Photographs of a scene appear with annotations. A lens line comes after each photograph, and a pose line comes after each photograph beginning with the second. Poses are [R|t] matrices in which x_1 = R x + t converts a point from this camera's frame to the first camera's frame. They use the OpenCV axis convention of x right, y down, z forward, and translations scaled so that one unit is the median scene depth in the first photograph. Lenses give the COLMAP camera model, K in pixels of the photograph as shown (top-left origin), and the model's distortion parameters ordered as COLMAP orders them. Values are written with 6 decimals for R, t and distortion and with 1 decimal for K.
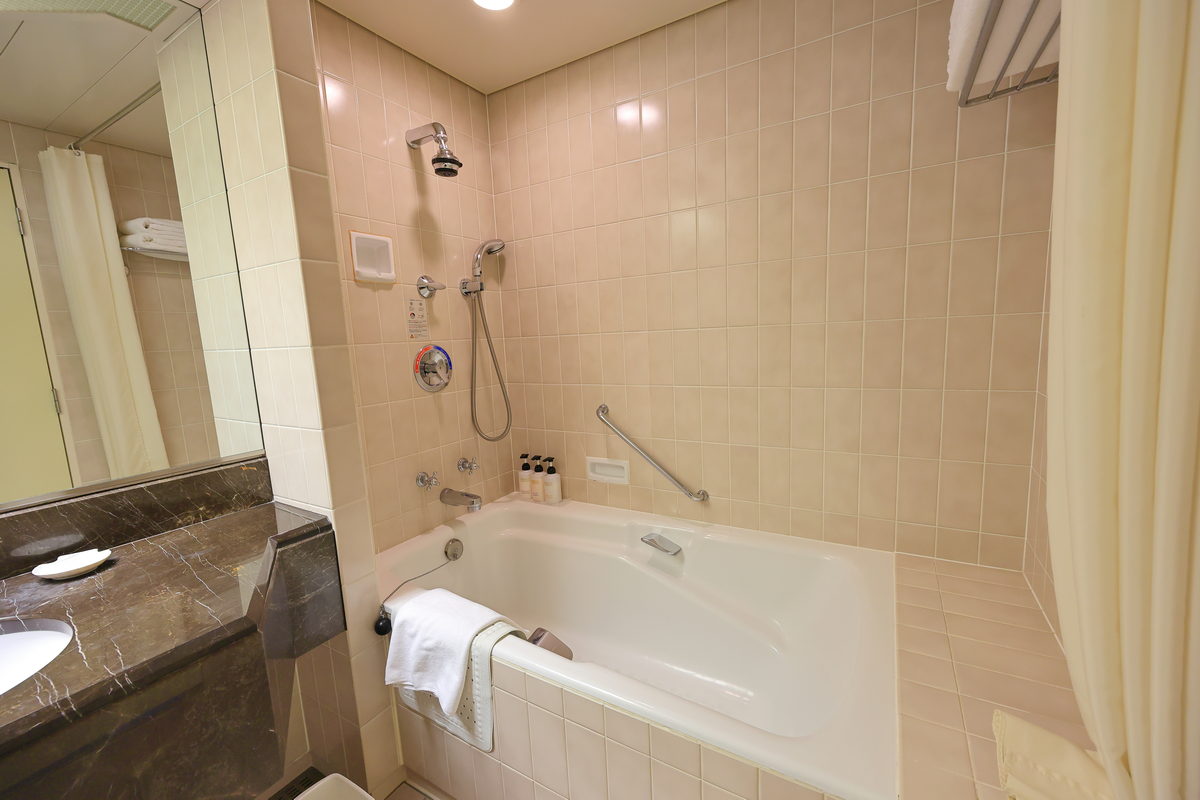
lens RADIAL K [[482.4, 0, 601.8], [0, 482.4, 400.4], [0, 0, 1]] dist [0.002161, 0.000368]
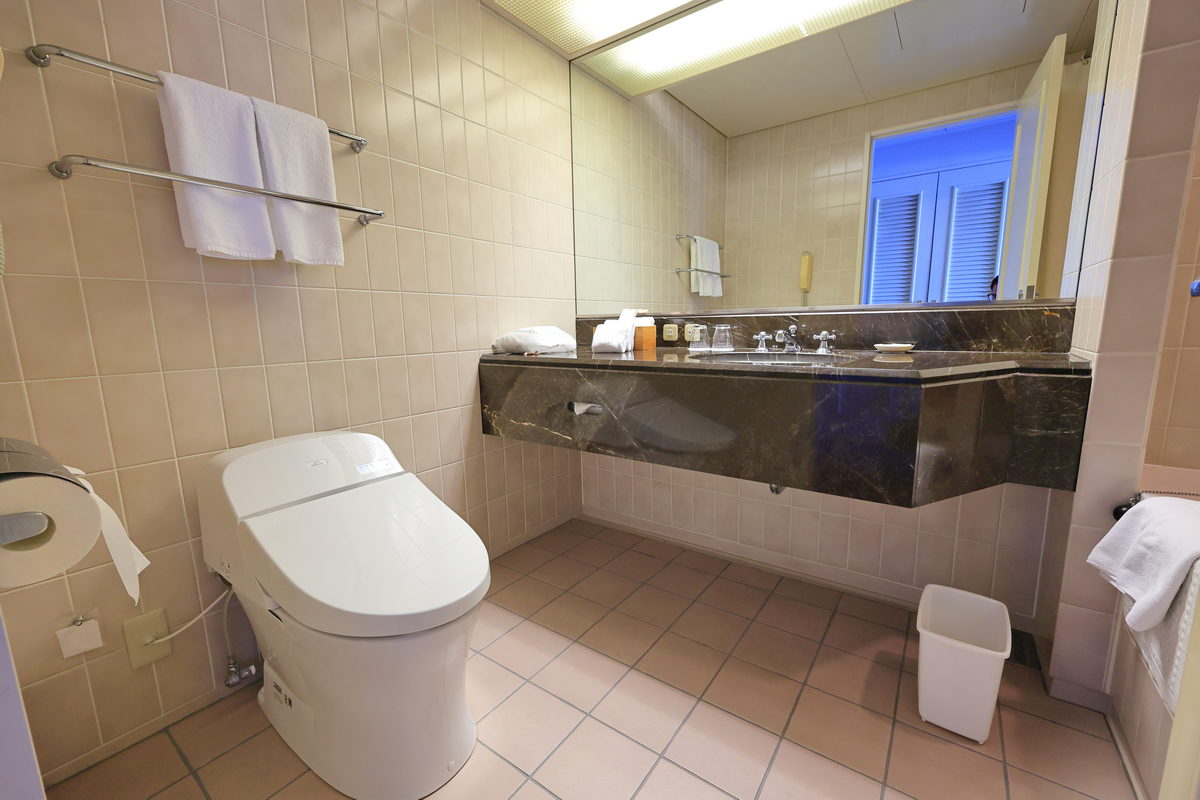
lens RADIAL K [[482.4, 0, 602.2], [0, 482.4, 400.8], [0, 0, 1]] dist [0.002161, 0.000368]
pose [[-0.098529, 0.197946, -0.975248, 0.420993], [-0.115205, 0.971159, 0.208755, 0.229947], [0.988443, 0.132921, -0.072883, 0.172443]]
